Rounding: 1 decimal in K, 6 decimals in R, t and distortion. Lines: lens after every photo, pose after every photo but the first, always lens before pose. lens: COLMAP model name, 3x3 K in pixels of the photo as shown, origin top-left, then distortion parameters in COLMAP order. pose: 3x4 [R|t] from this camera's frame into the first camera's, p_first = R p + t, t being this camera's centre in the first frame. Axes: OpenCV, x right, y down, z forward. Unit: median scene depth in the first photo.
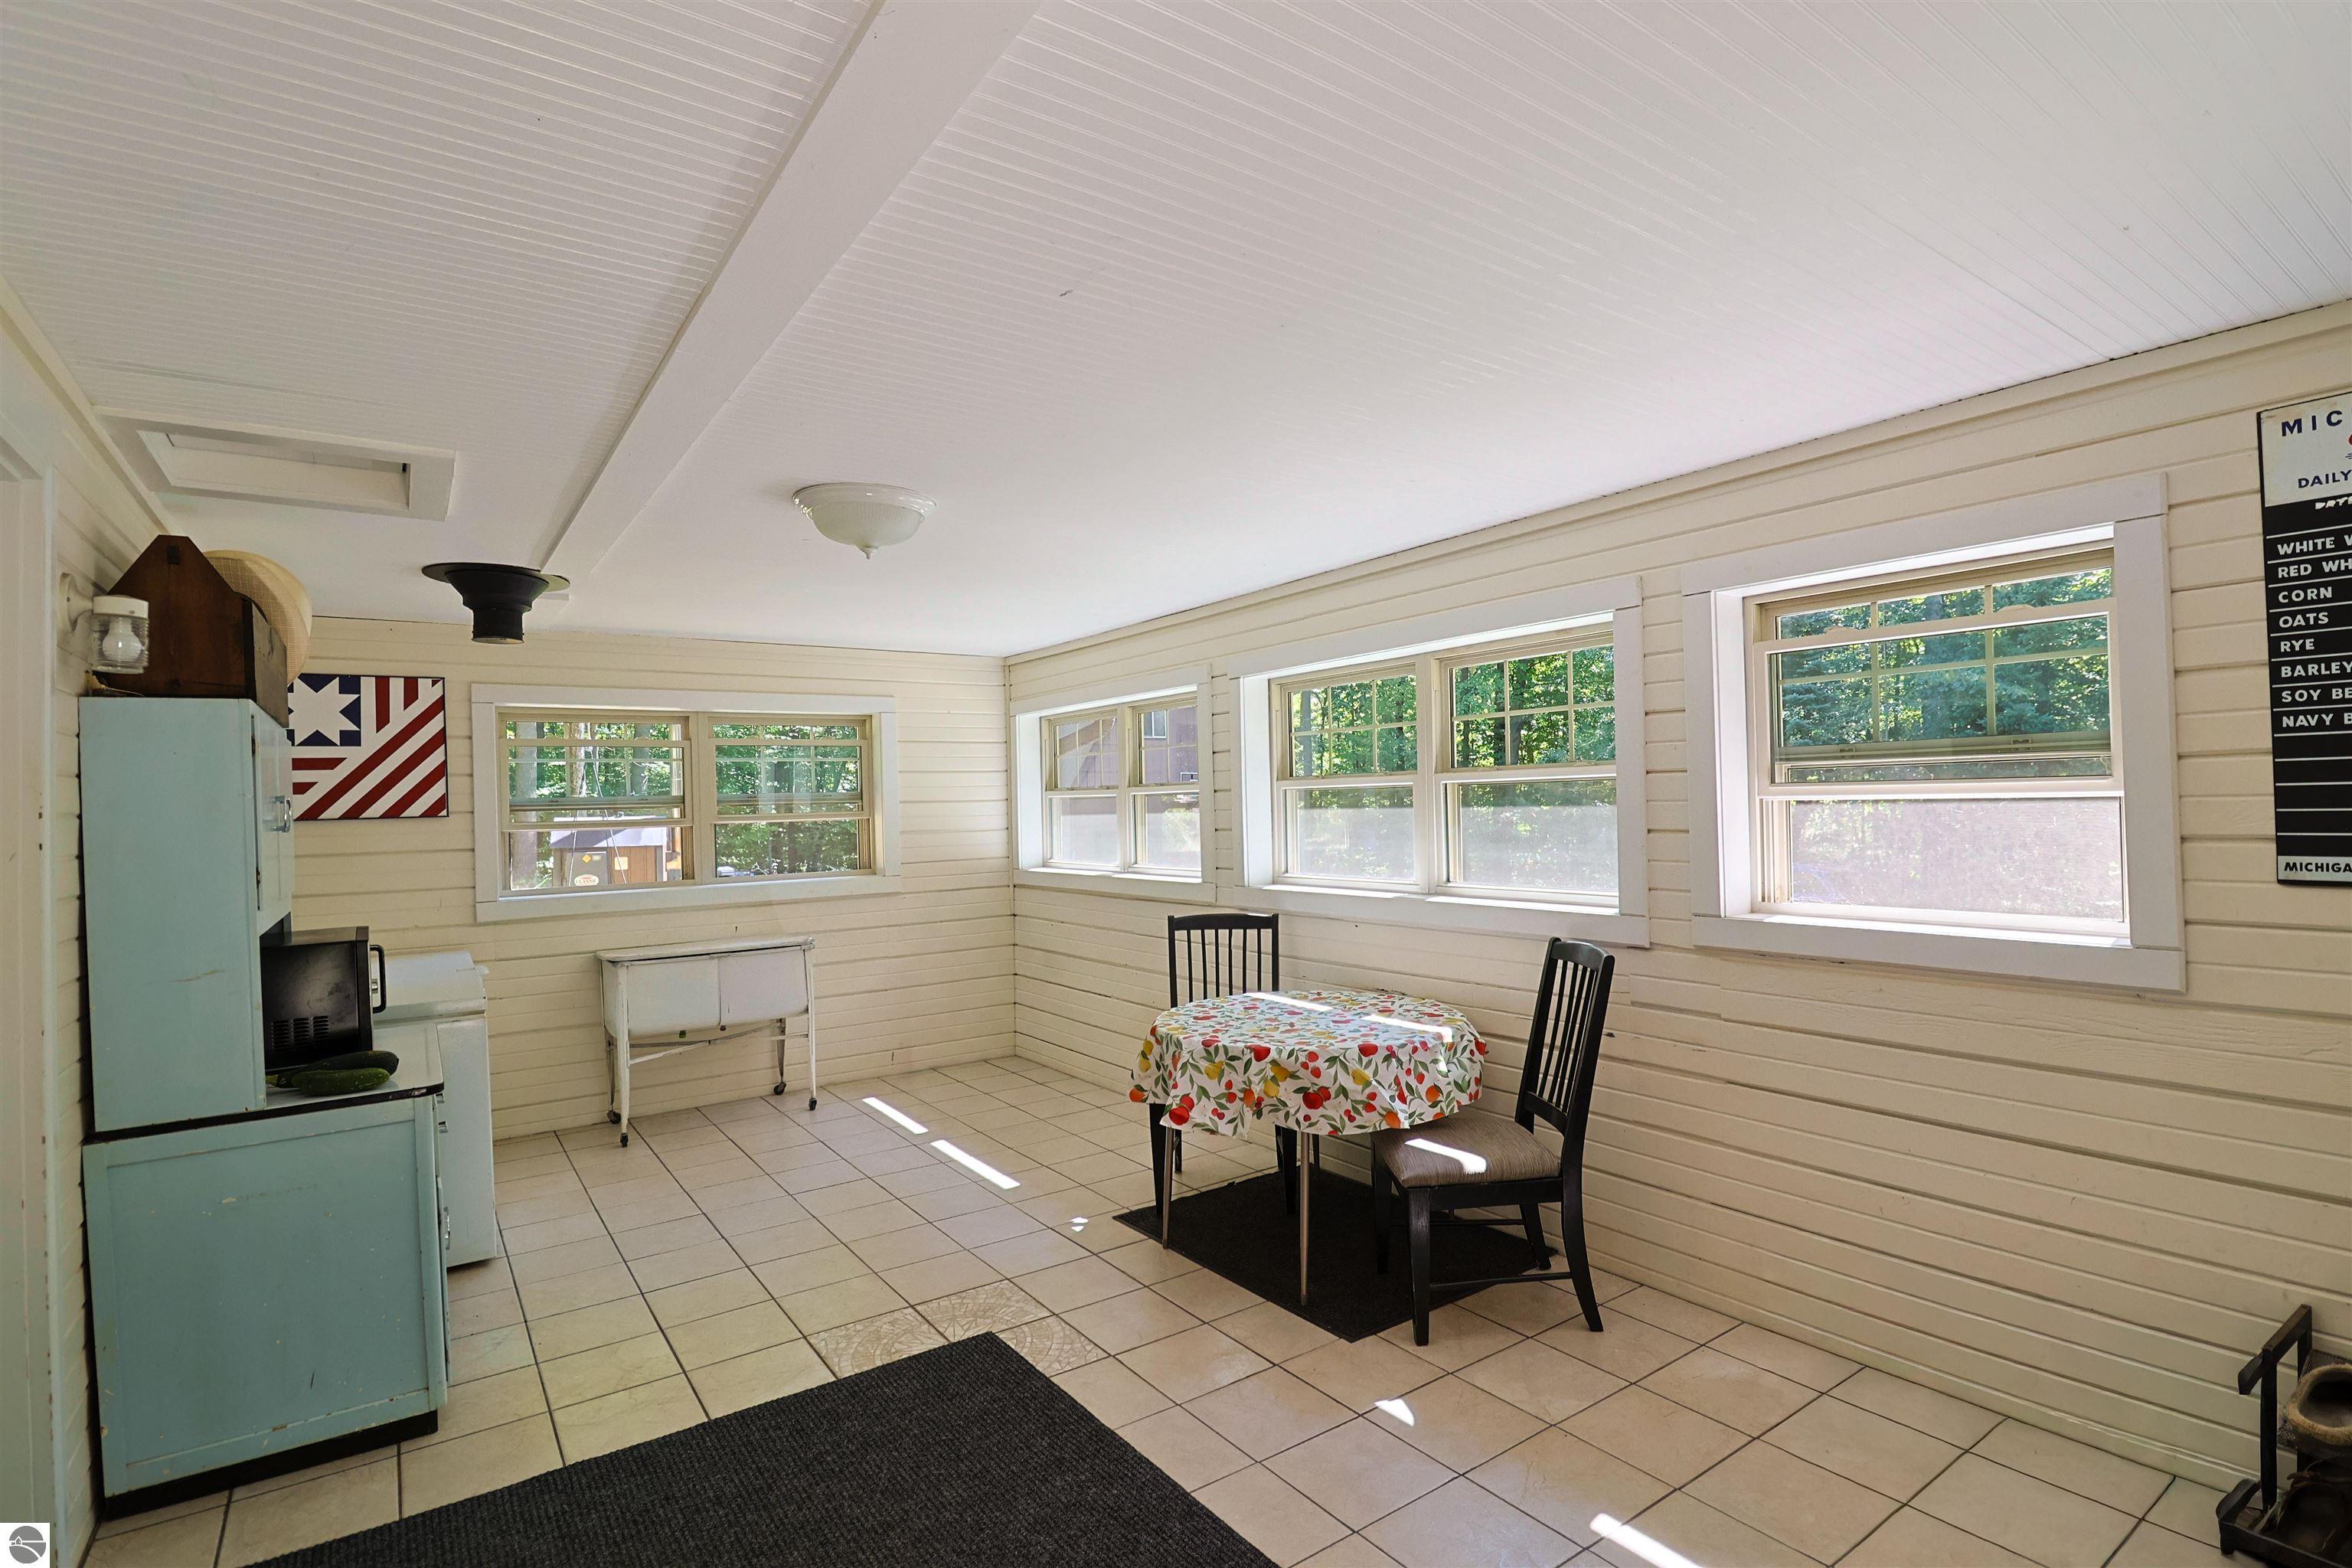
lens RADIAL K [[1137.1, 0, 1199.2], [0, 1137.1, 785.2], [0, 0, 1]] dist [0.004498, -0.011430]
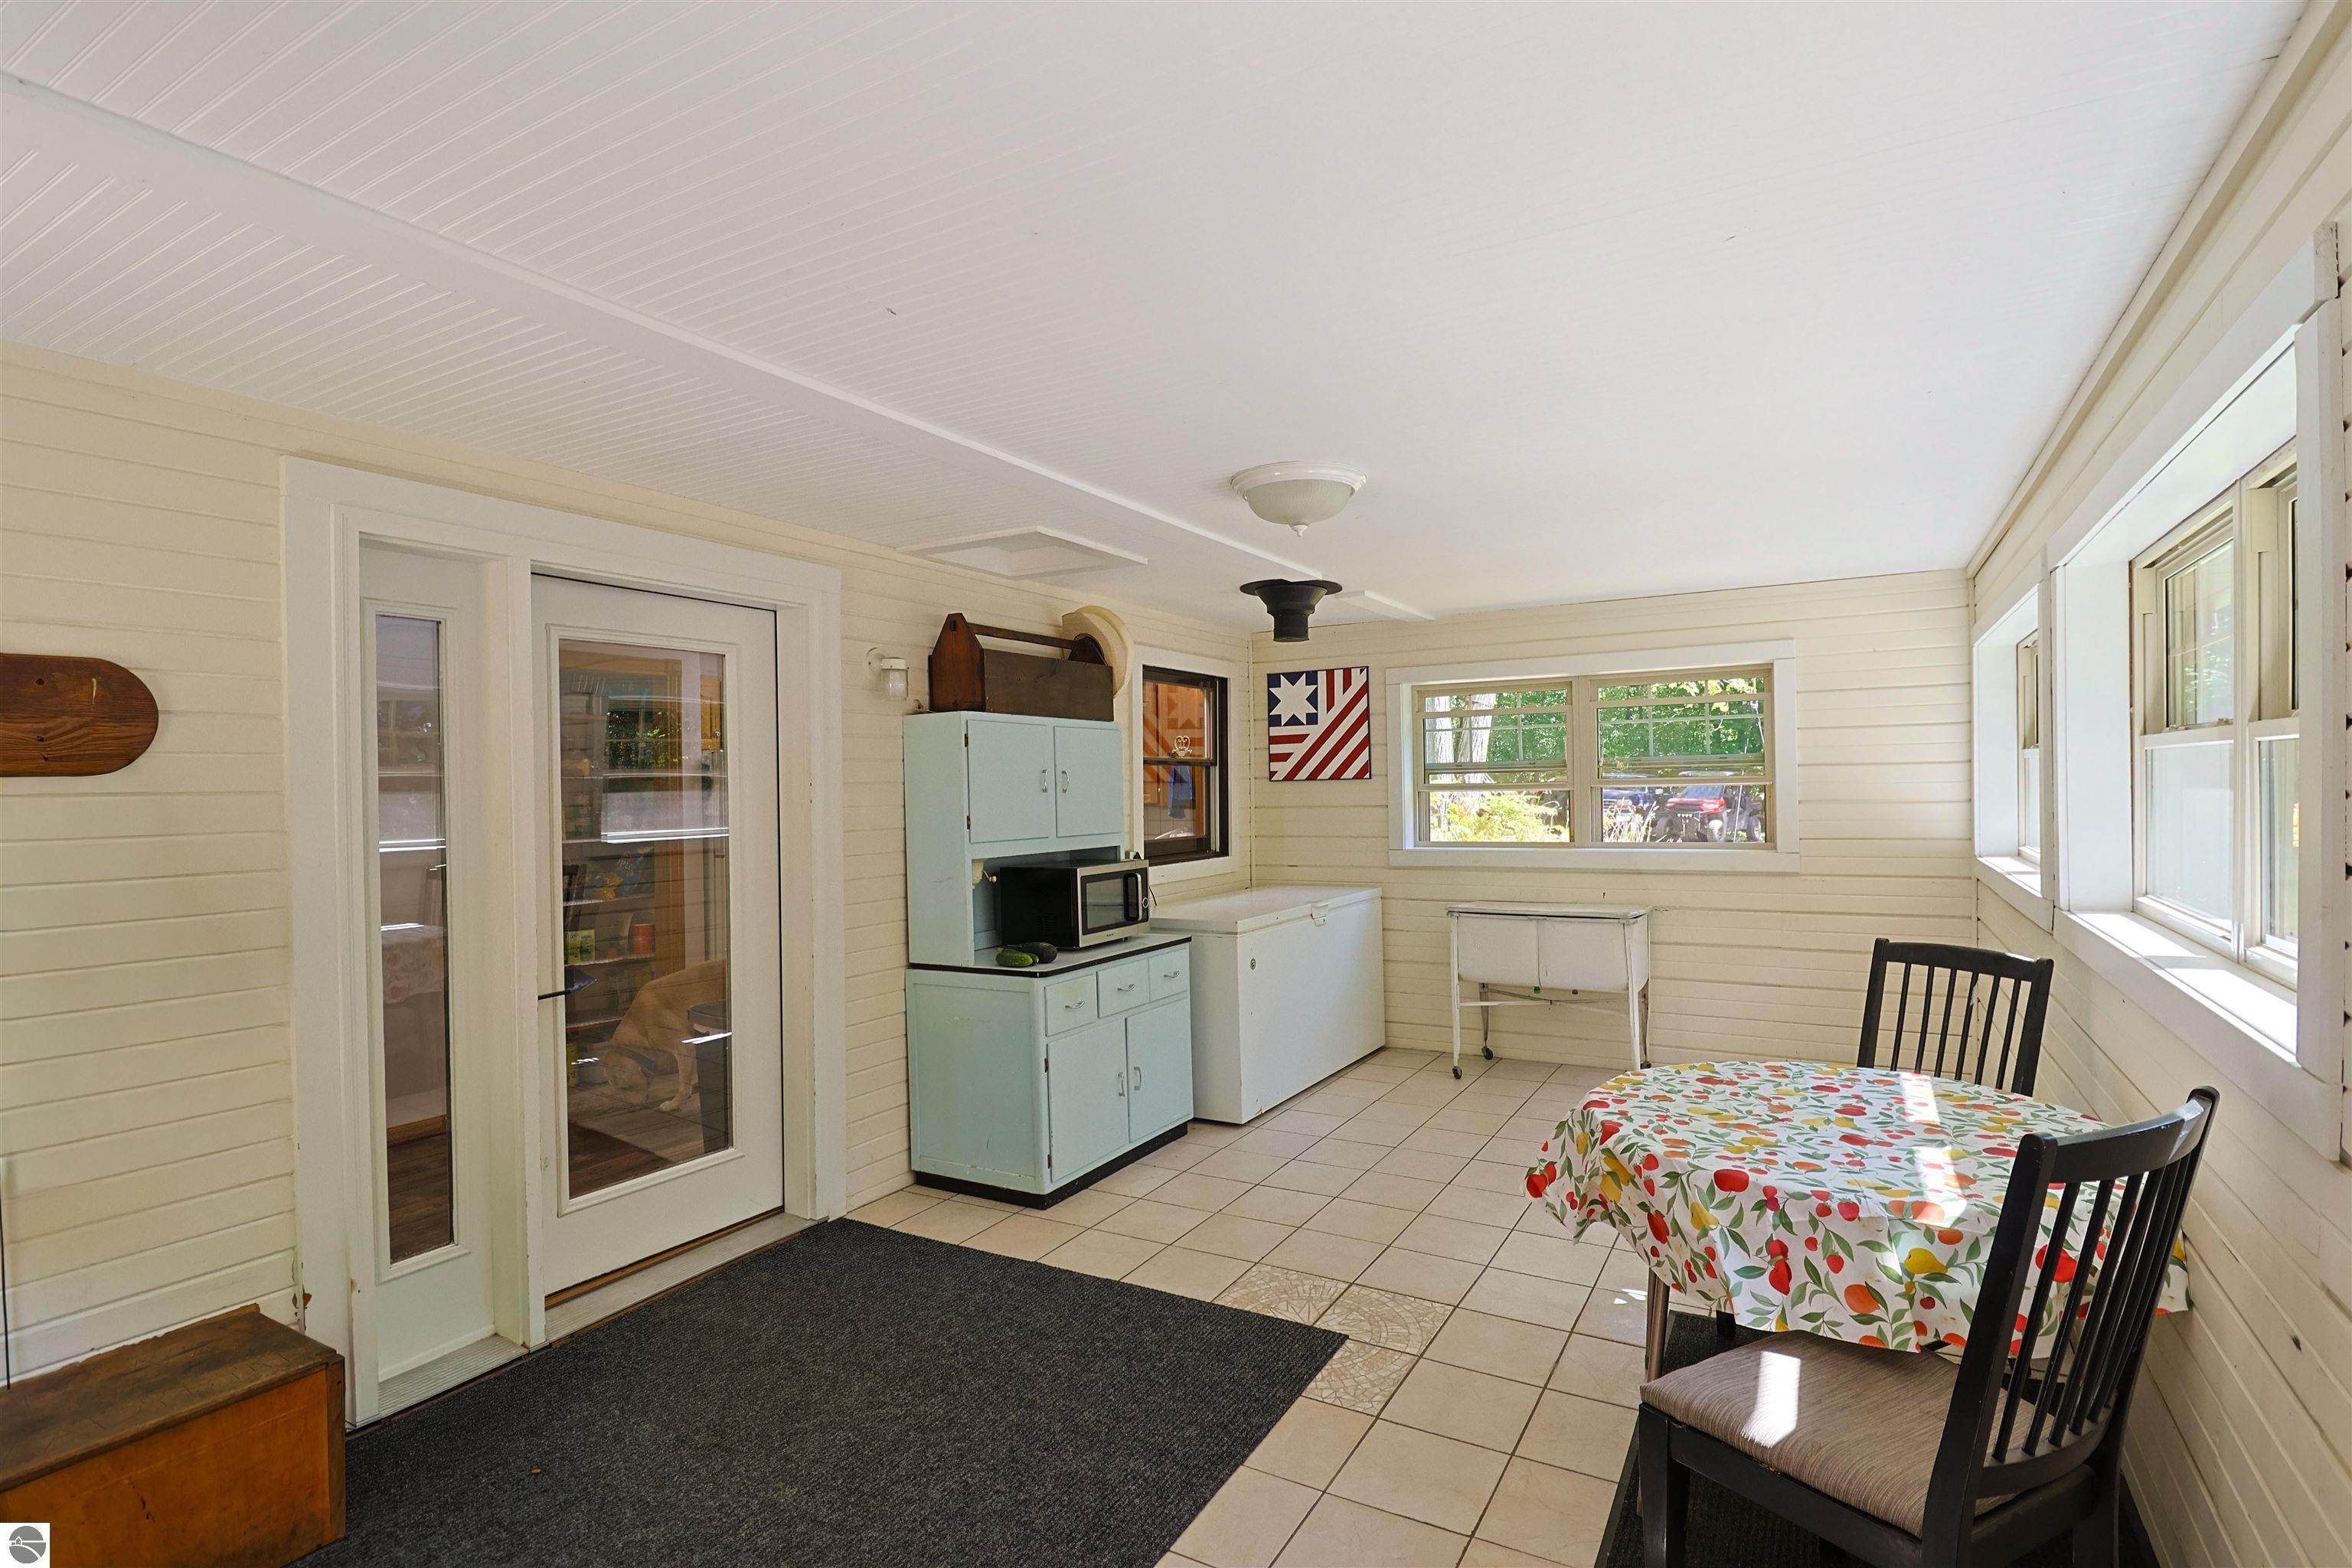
lens RADIAL K [[1137.1, 0, 1199.2], [0, 1137.1, 785.2], [0, 0, 1]] dist [0.004498, -0.011430]
pose [[0.420197, 0.017925, -0.907256, 0.422091], [0.022334, 0.999298, 0.030088, -0.007375], [0.907158, -0.032906, 0.419501, 0.343336]]
